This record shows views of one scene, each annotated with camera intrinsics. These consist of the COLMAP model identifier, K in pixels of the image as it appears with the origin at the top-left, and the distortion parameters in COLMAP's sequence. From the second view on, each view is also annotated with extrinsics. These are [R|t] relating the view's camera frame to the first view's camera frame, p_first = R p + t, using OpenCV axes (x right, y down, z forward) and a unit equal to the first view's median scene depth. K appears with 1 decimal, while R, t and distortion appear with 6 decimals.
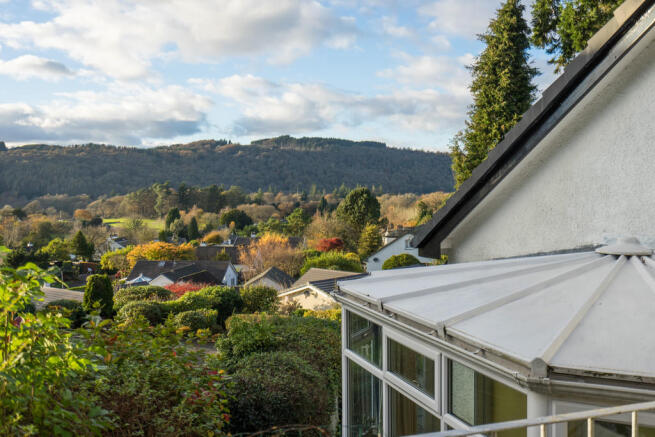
lens RADIAL K [[631.9, 0, 327.5], [0, 631.9, 218.5], [0, 0, 1]] dist [-0.010786, -0.006081]
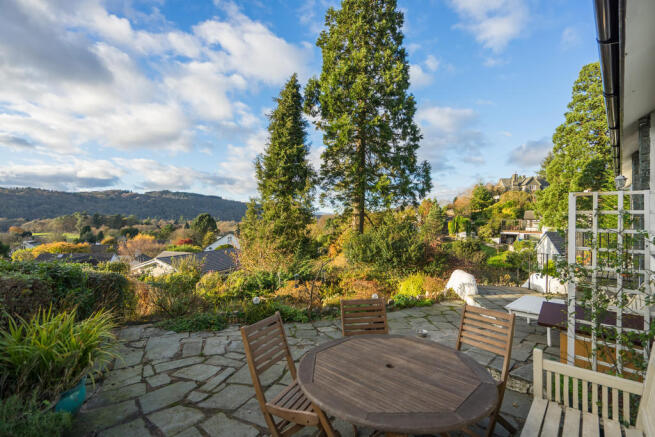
lens RADIAL K [[290.7, 0, 327.5], [0, 290.7, 218.5], [0, 0, 1]] dist [0.001841, 0.000311]
pose [[0.903397, 0.023180, 0.428179, 0.021438], [-0.000989, 0.998648, -0.051976, 0.023634], [-0.428805, 0.046531, 0.902198, 0.113713]]
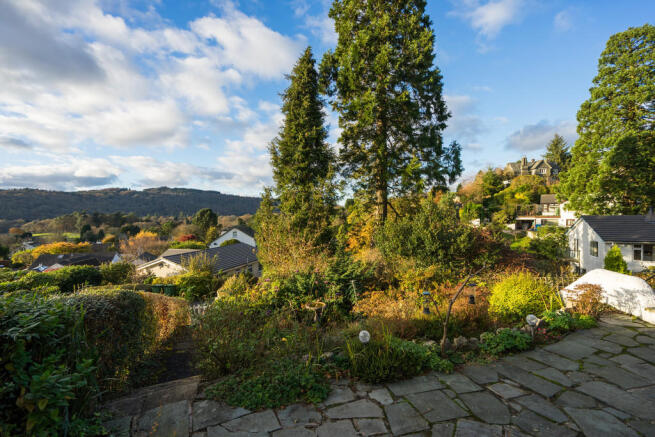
lens RADIAL K [[290.7, 0, 327.5], [0, 290.7, 218.5], [0, 0, 1]] dist [0.001841, 0.000311]
pose [[0.903171, -0.017459, 0.428926, 0.013558], [0.030211, 0.999280, -0.022940, 0.023253], [-0.428216, 0.033677, 0.903048, 0.149003]]
